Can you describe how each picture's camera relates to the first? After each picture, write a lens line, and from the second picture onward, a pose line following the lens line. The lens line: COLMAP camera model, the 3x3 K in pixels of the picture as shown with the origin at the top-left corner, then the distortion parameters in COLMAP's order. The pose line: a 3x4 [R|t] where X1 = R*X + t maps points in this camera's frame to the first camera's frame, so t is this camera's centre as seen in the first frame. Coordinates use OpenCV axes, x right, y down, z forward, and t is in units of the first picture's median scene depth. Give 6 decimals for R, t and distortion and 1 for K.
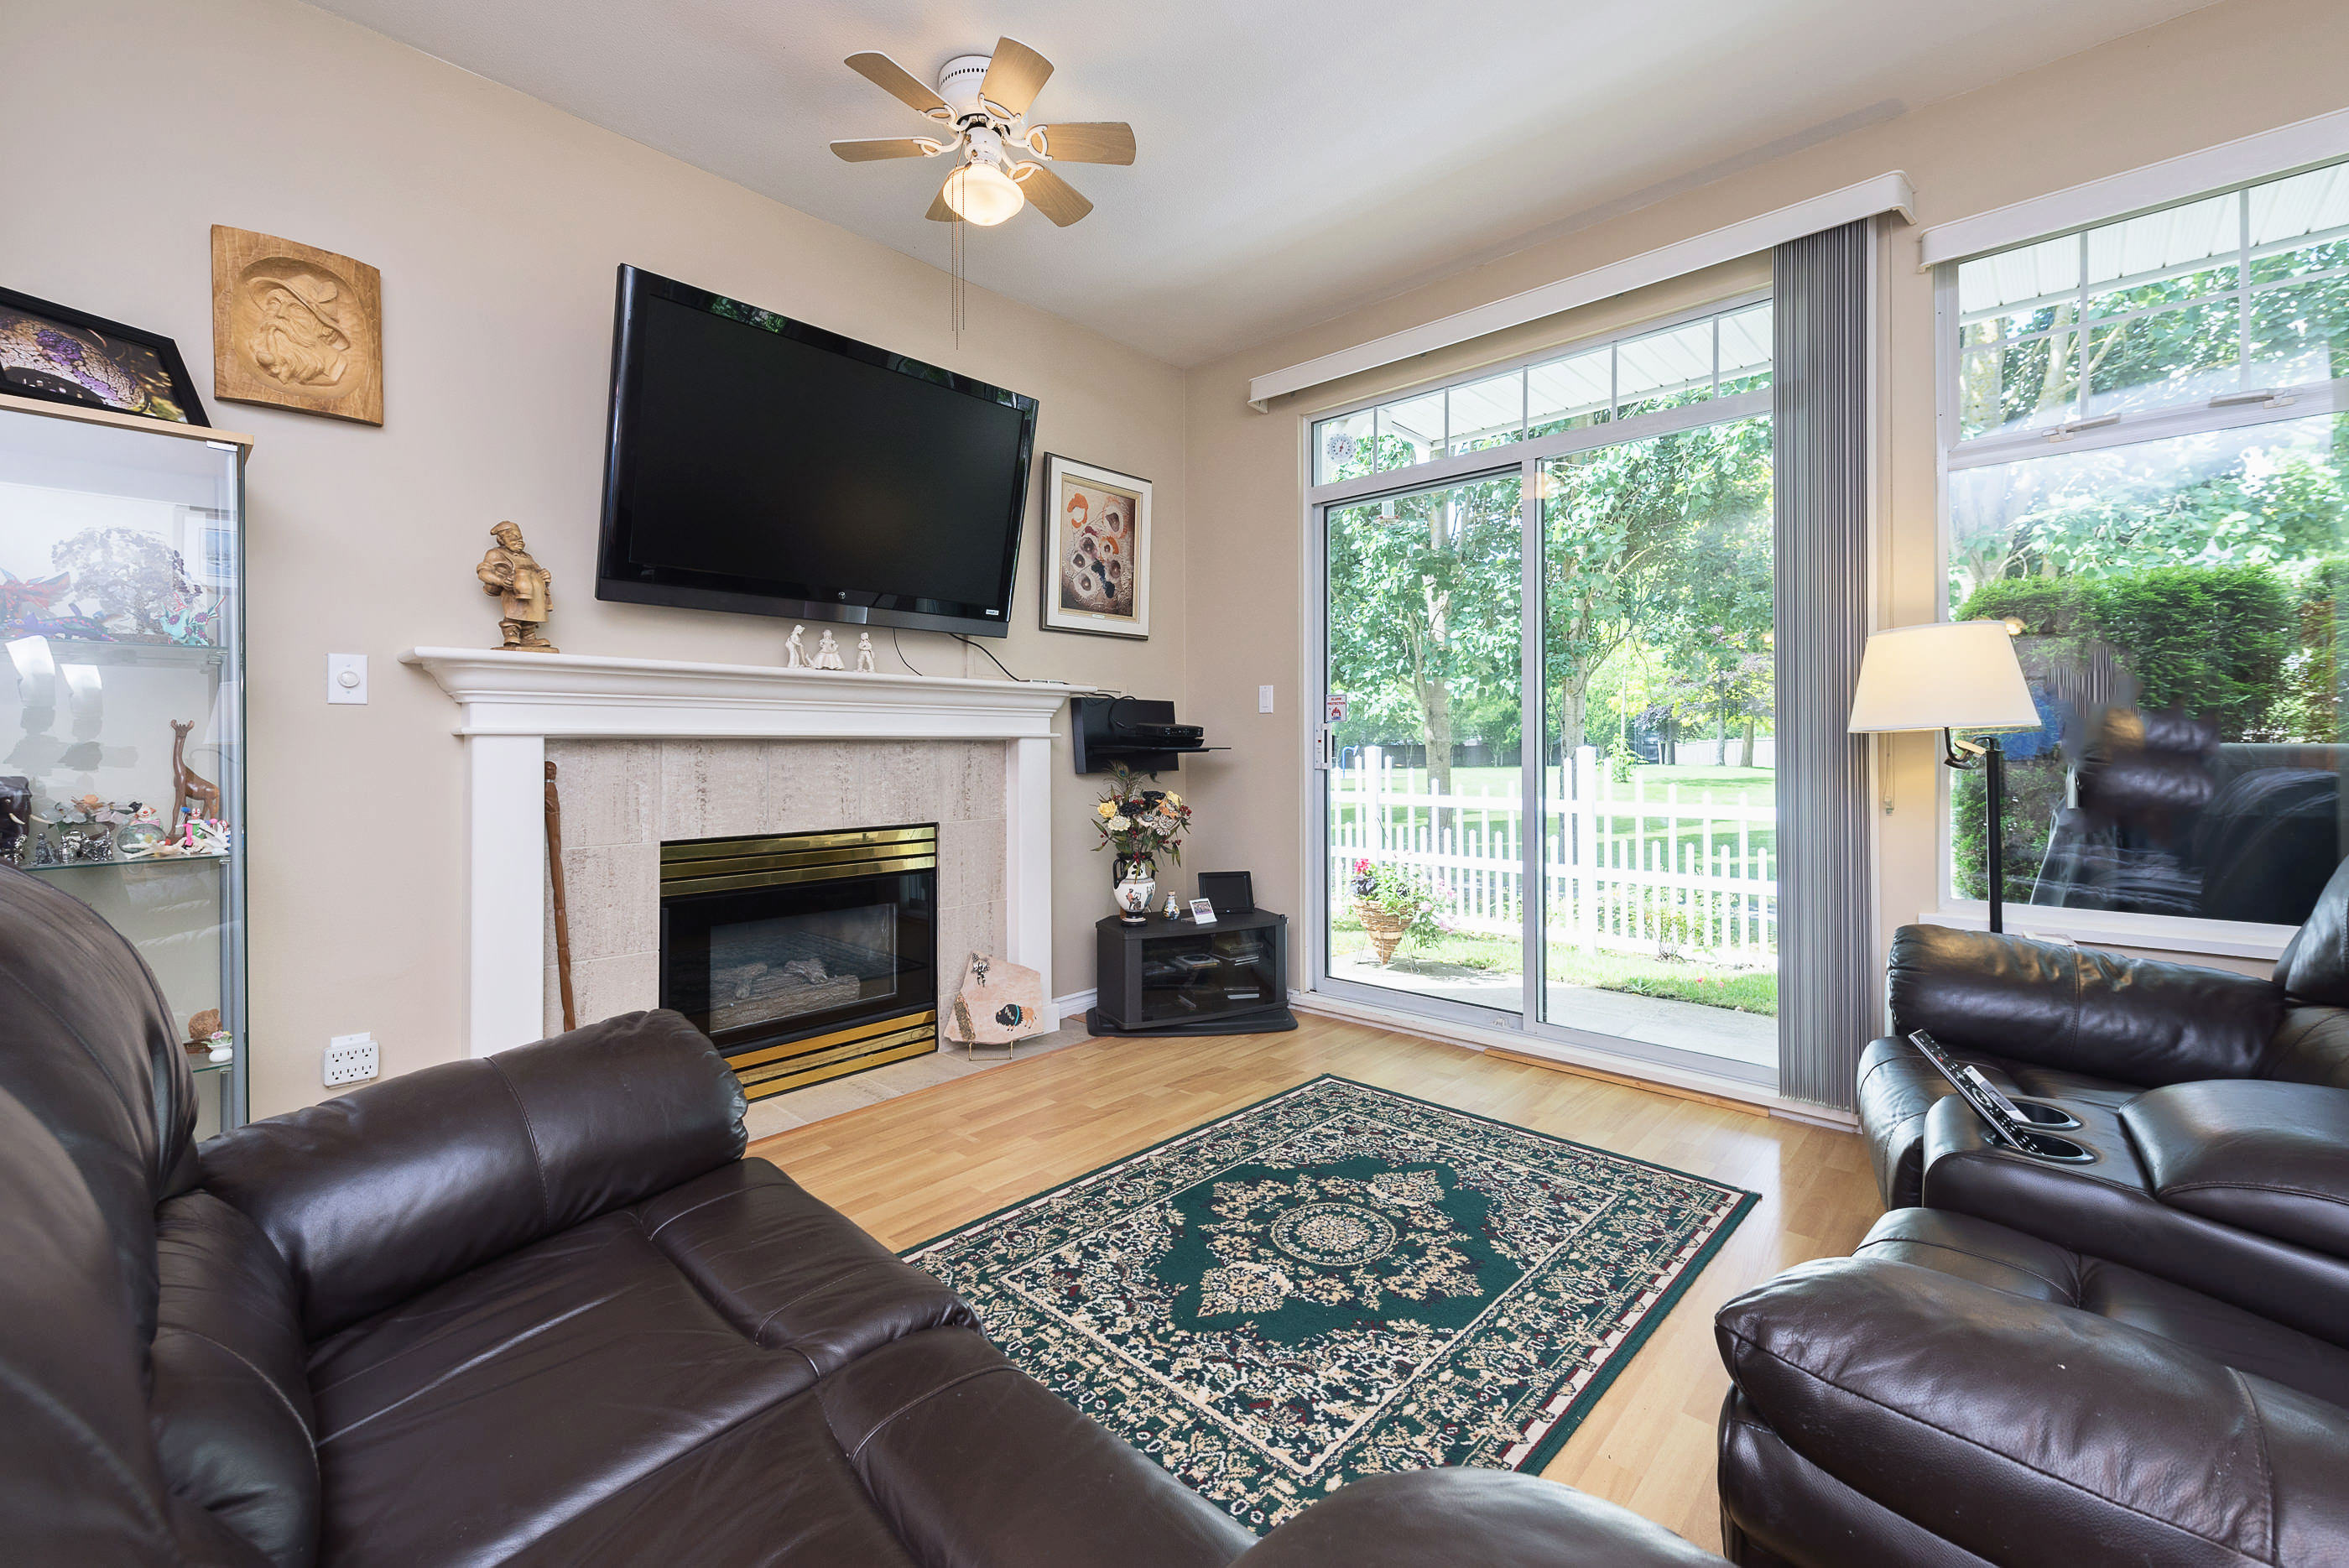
lens RADIAL K [[992.1, 0, 1146.4], [0, 992.1, 736.1], [0, 0, 1]] dist [0.002667, 0.000024]
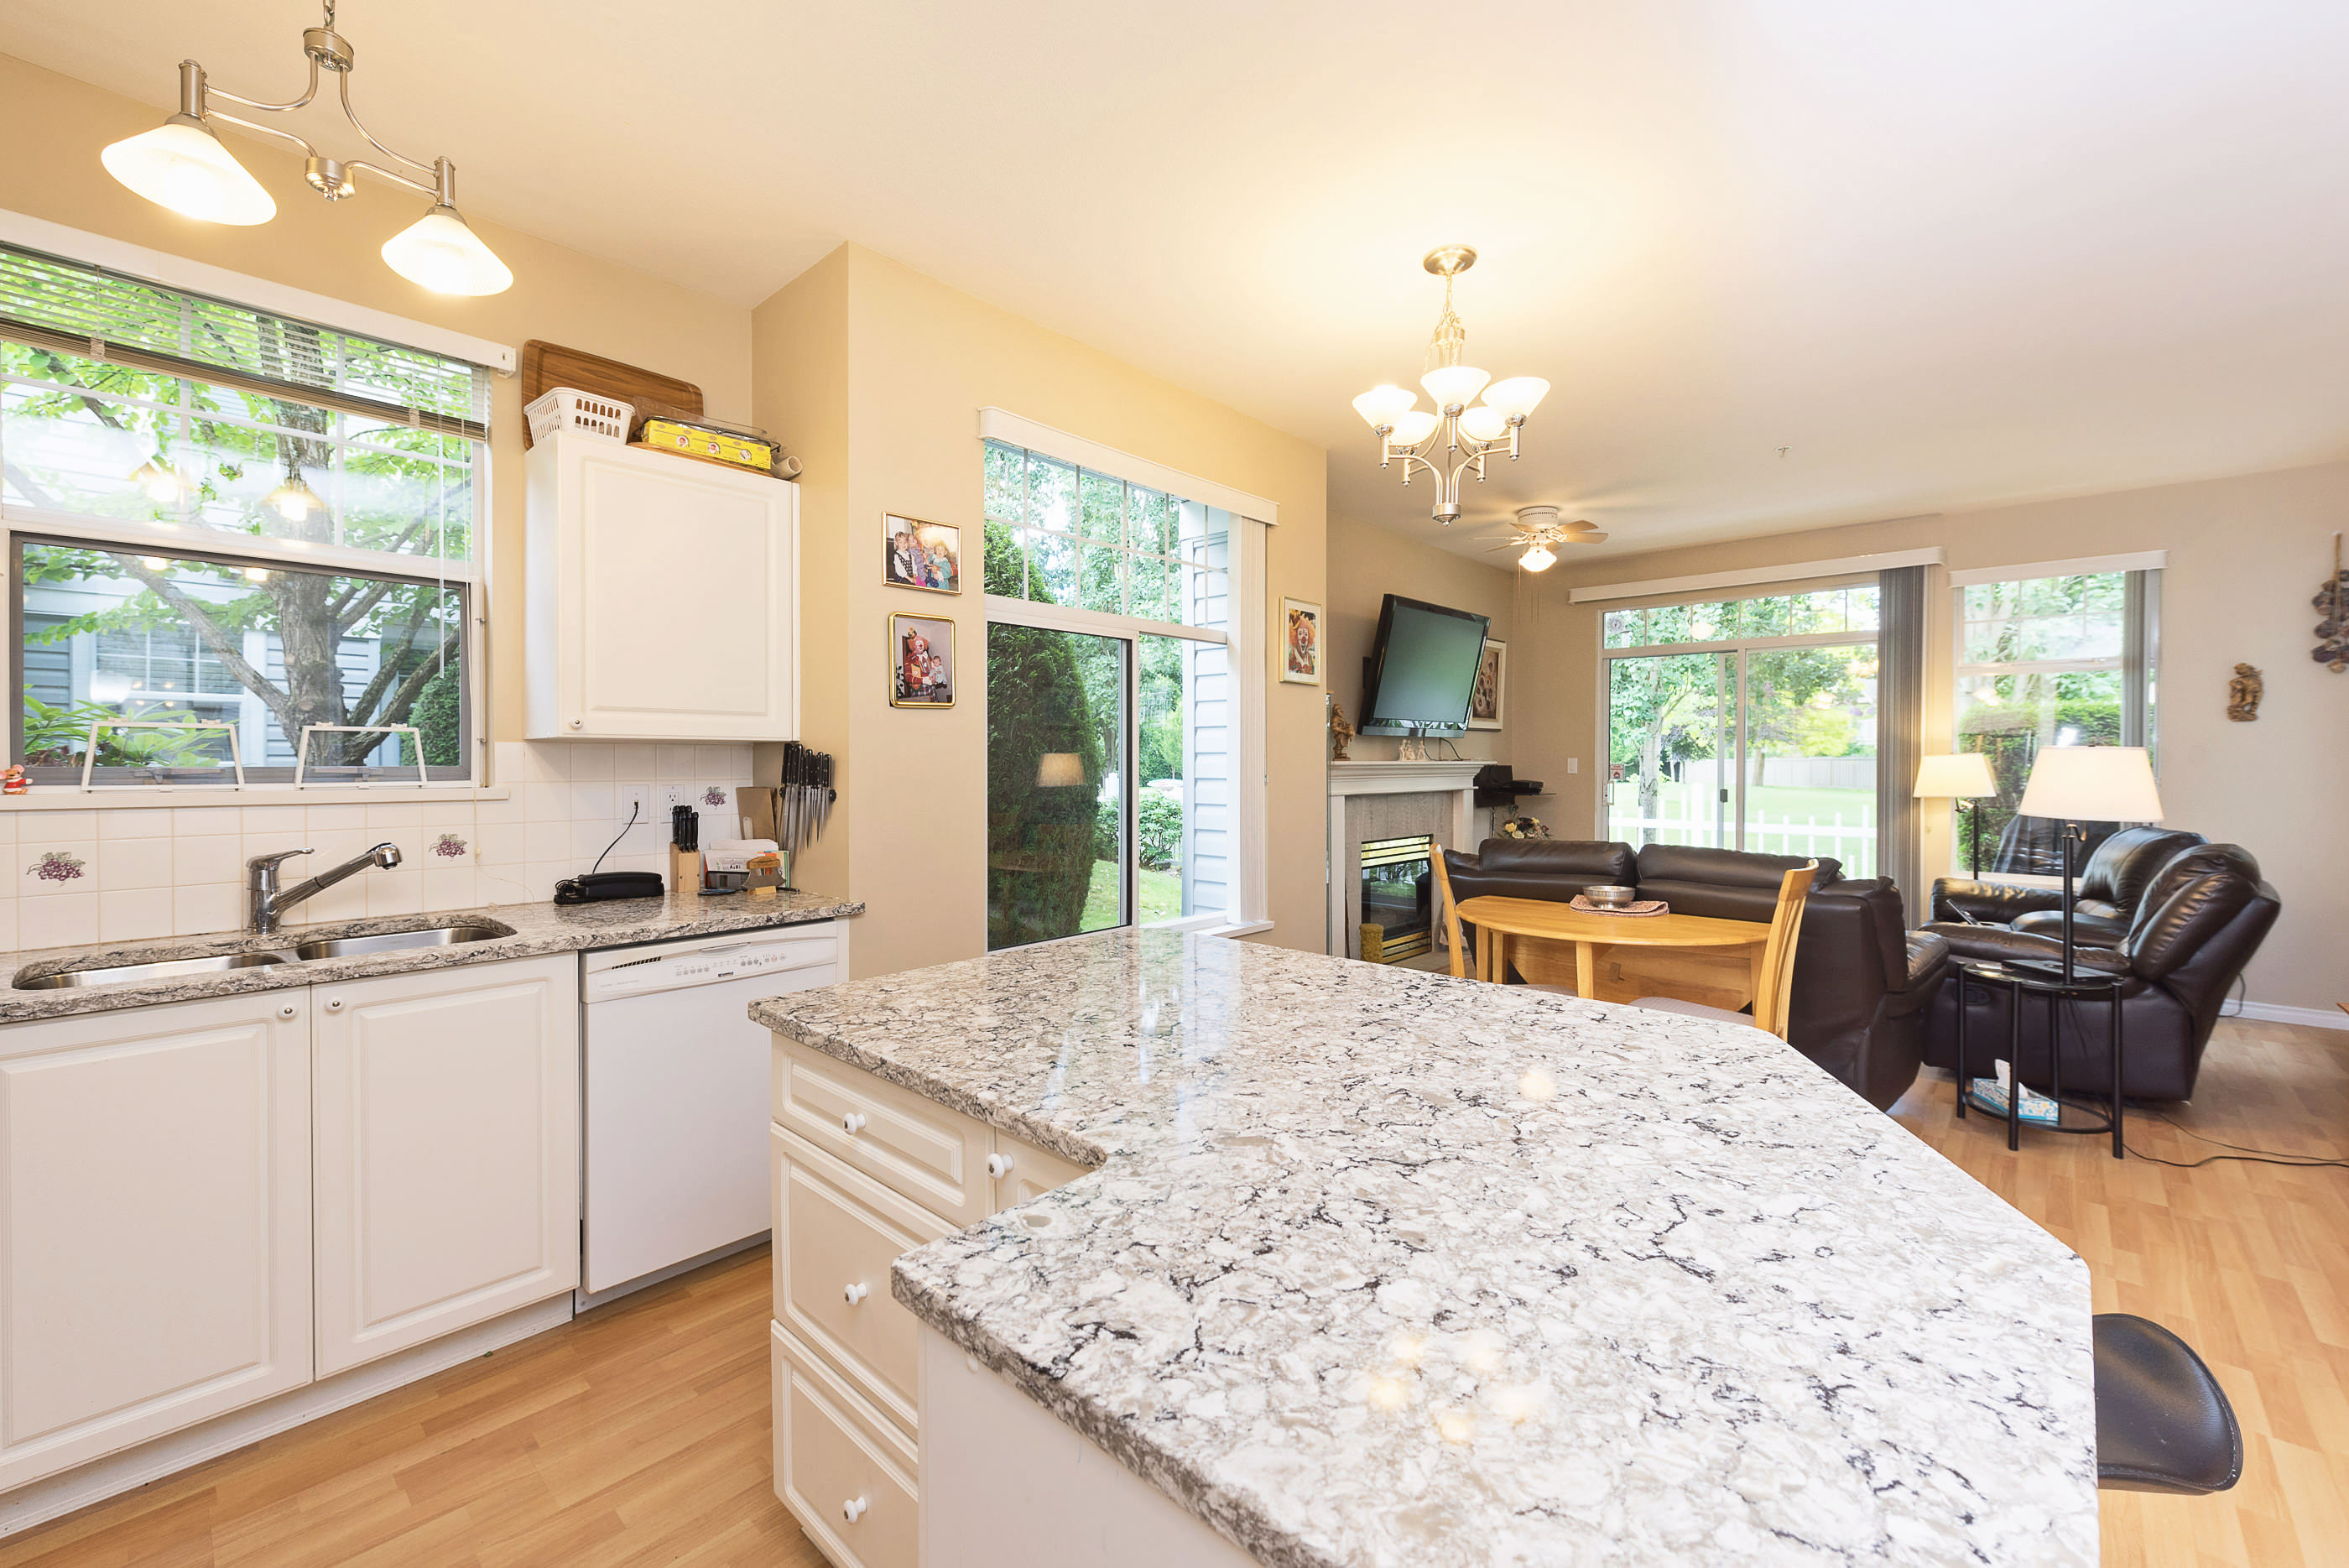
lens RADIAL K [[959.5, 0, 1181.7], [0, 959.5, 764.6], [0, 0, 1]] dist [0.004514, -0.000159]
pose [[0.999866, 0.002840, 0.016099, -1.437092], [-0.003101, 0.999864, 0.016228, -0.156147], [-0.016051, -0.016276, 0.999739, -1.679819]]
